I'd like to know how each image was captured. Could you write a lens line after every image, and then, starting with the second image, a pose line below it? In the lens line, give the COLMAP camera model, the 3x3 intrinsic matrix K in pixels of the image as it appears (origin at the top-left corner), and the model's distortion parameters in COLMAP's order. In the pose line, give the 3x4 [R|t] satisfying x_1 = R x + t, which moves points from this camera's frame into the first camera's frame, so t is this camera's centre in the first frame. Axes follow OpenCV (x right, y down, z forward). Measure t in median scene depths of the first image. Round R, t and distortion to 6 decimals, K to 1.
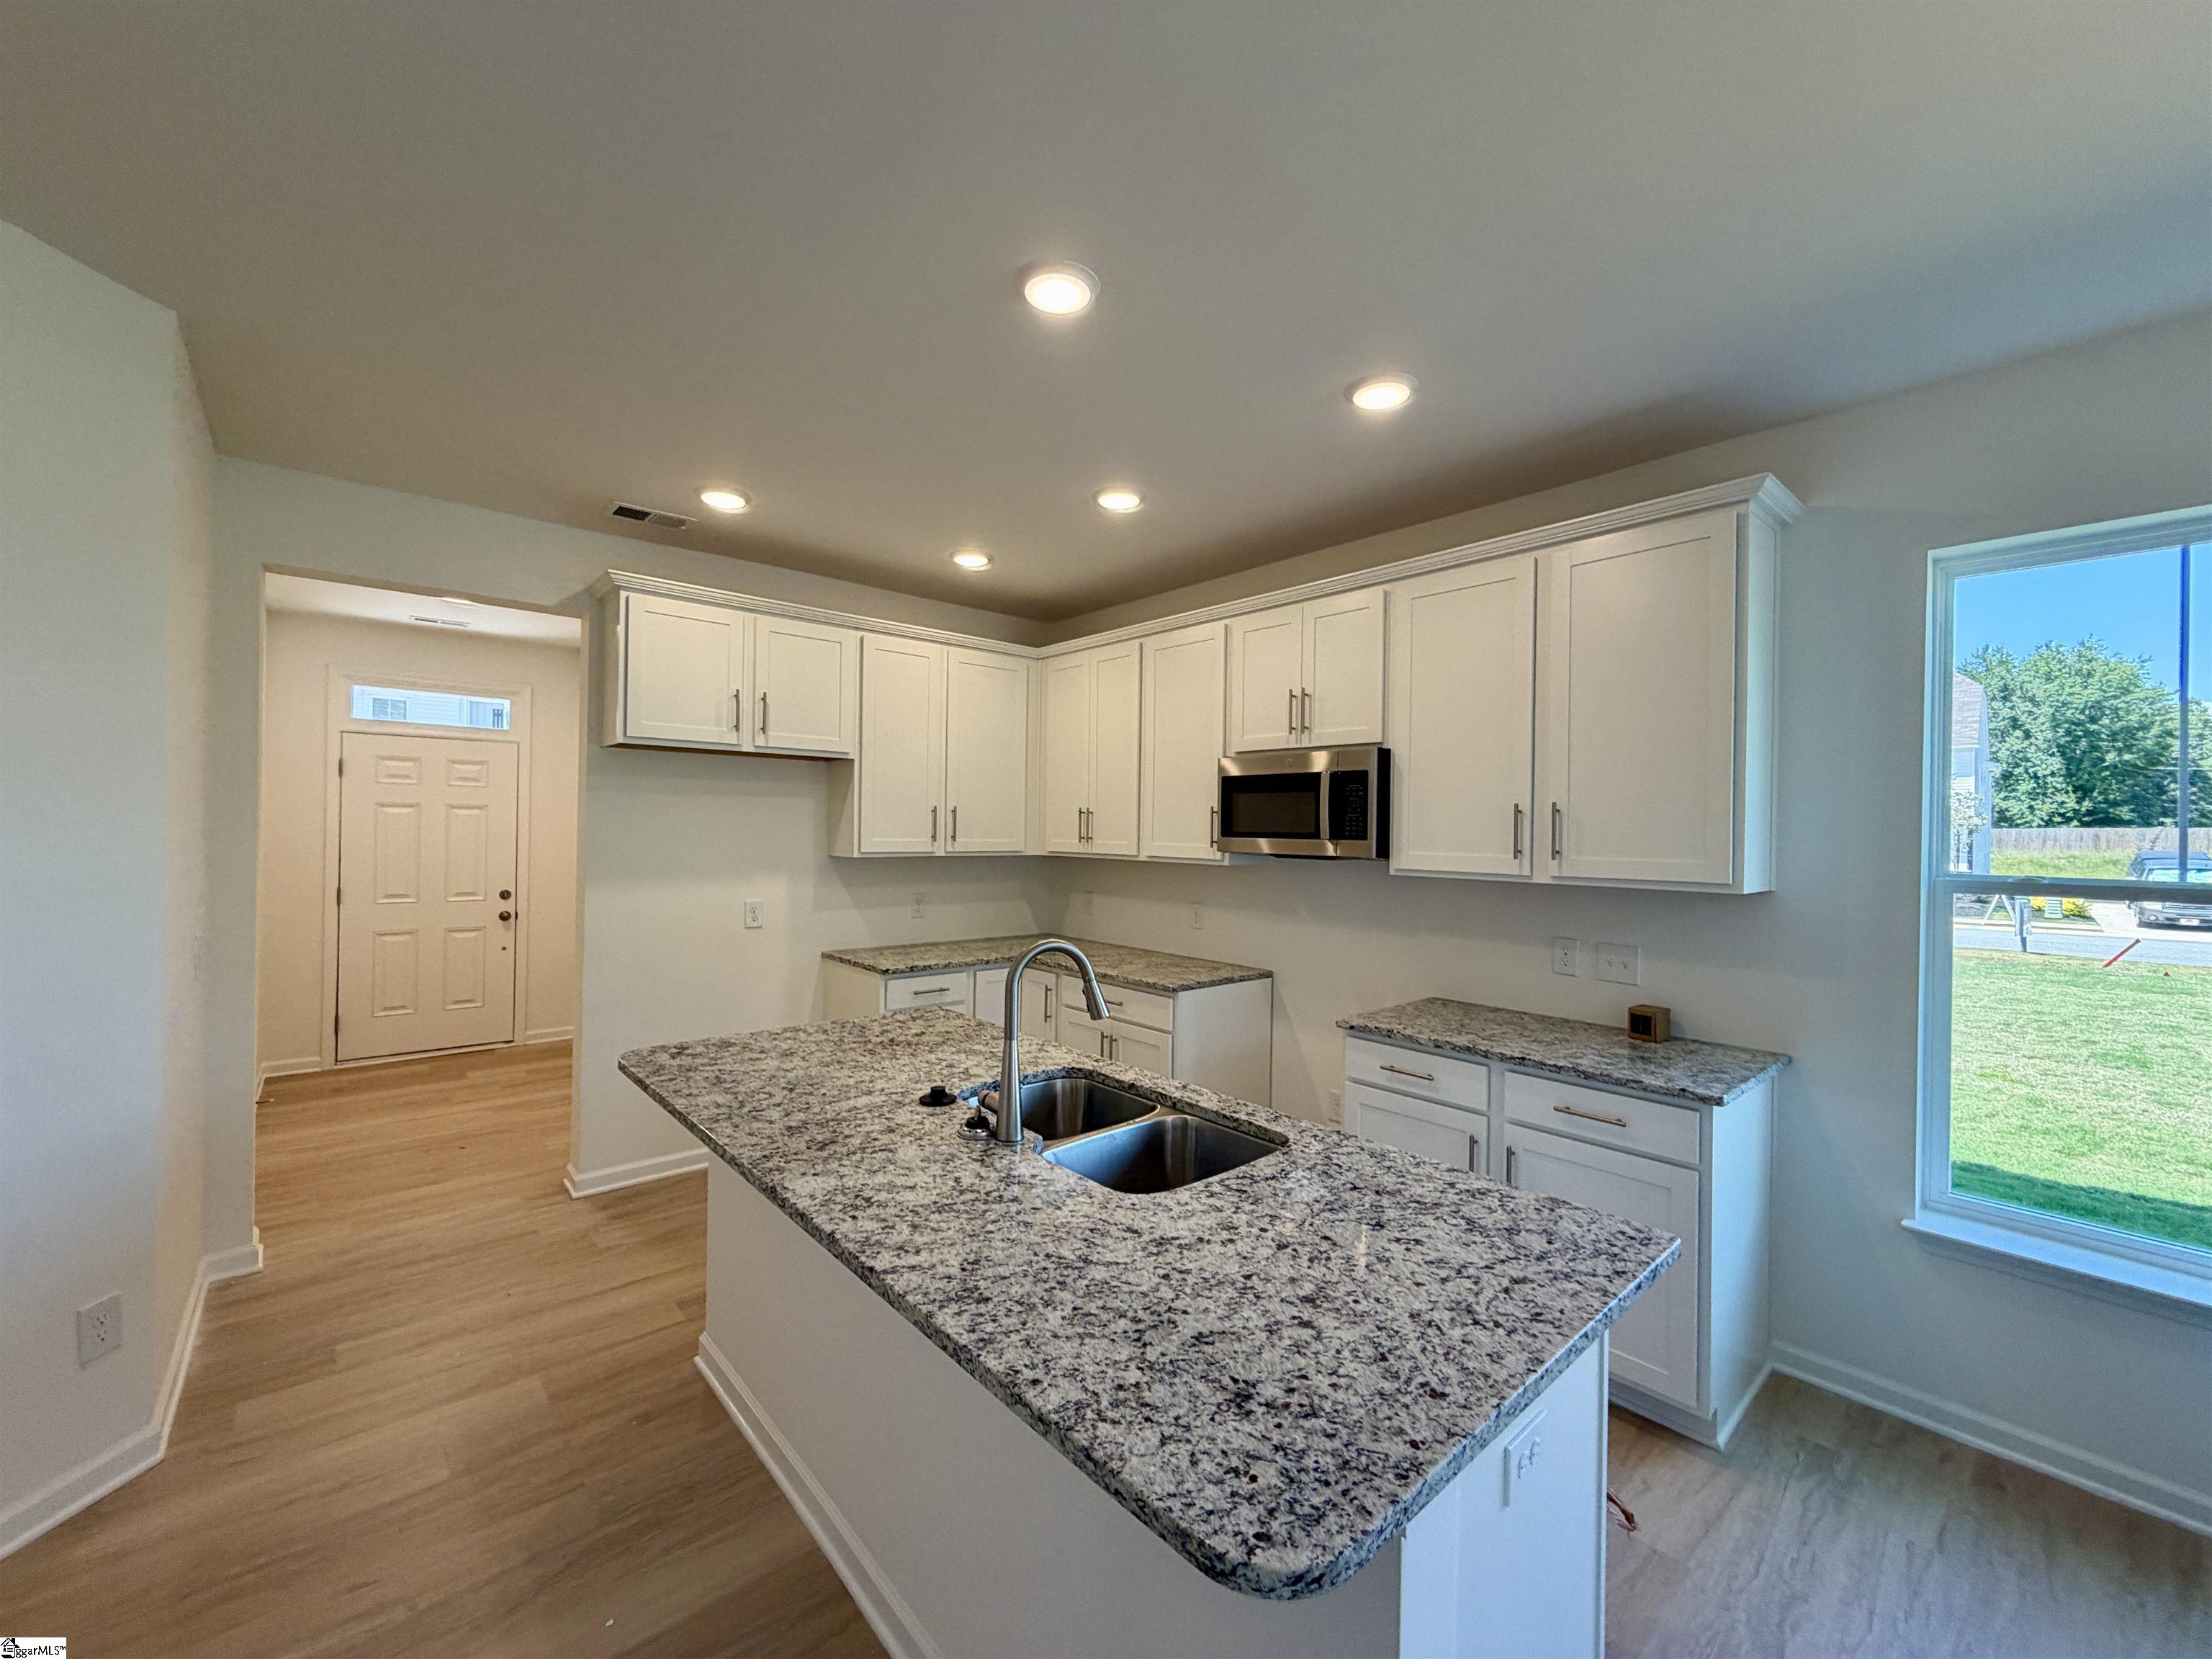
lens RADIAL K [[881.7, 0, 1106.0], [0, 881.7, 829.5], [0, 0, 1]] dist [0.000388, 0.000293]
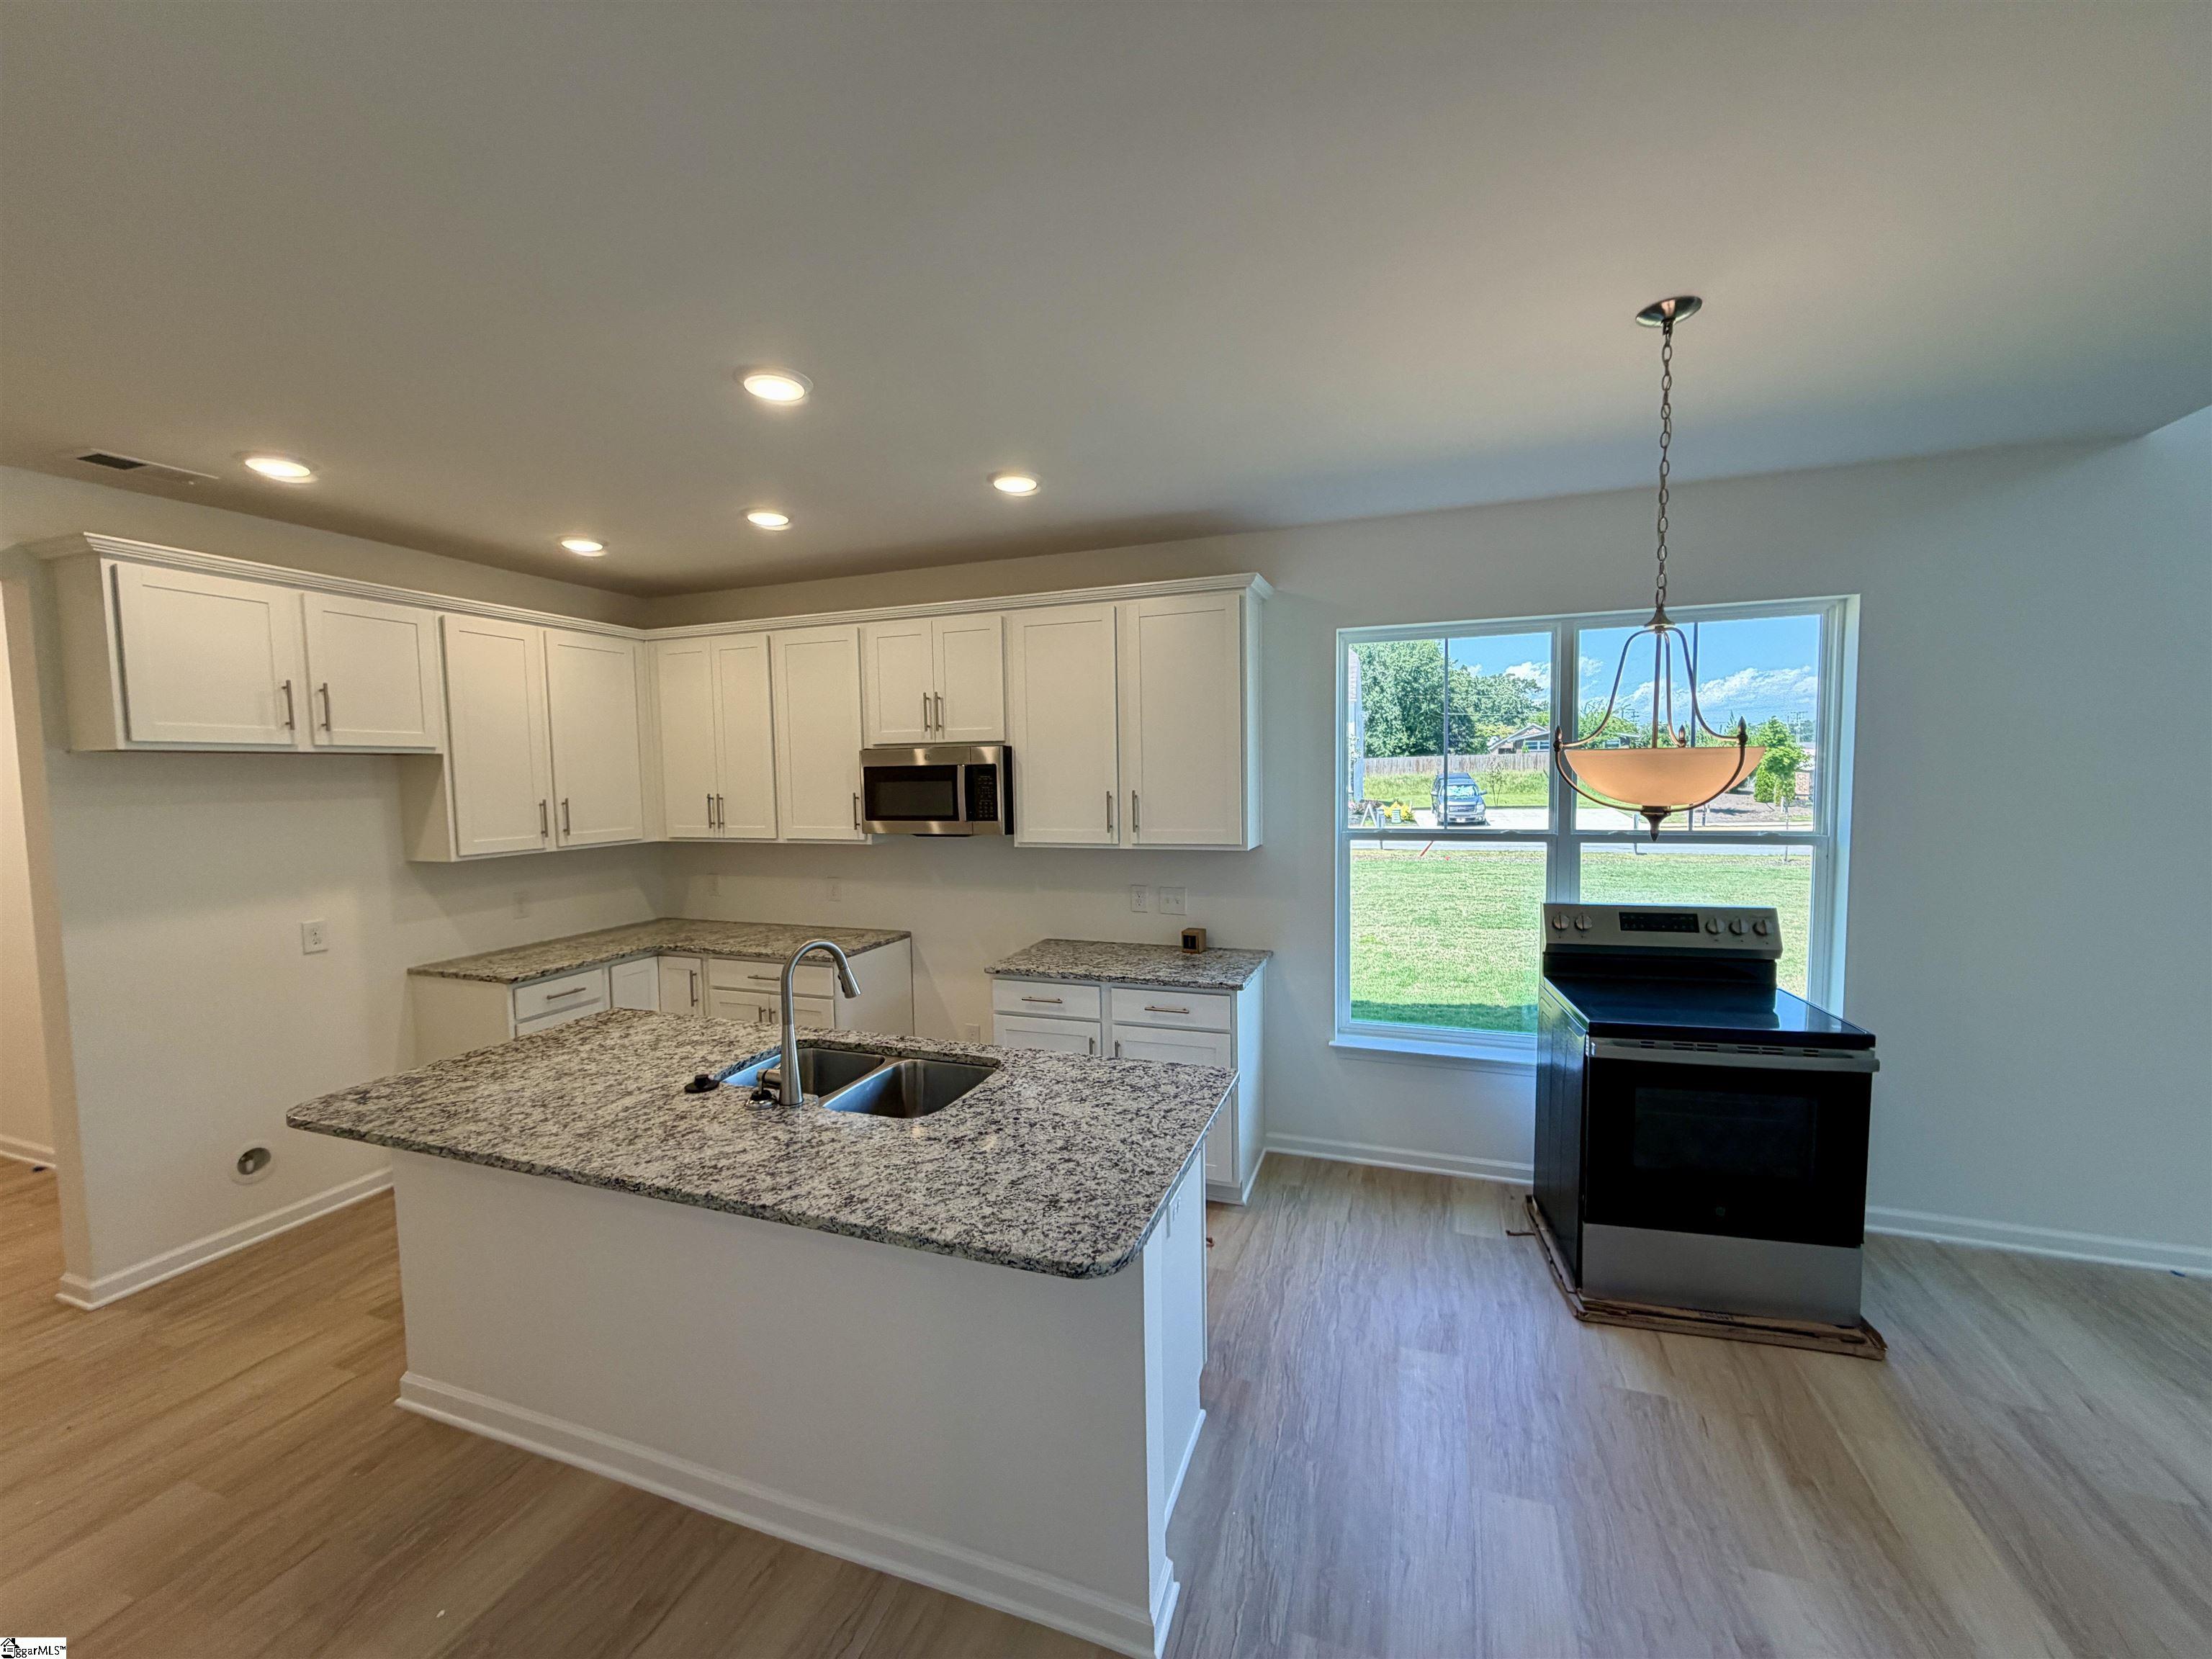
lens RADIAL K [[881.7, 0, 1106.0], [0, 881.7, 829.5], [0, 0, 1]] dist [0.000388, 0.000293]
pose [[0.875273, -0.062022, 0.479636, -0.202629], [0.030202, 0.996817, 0.073784, -0.076756], [-0.482686, -0.050095, 0.874360, -0.194395]]
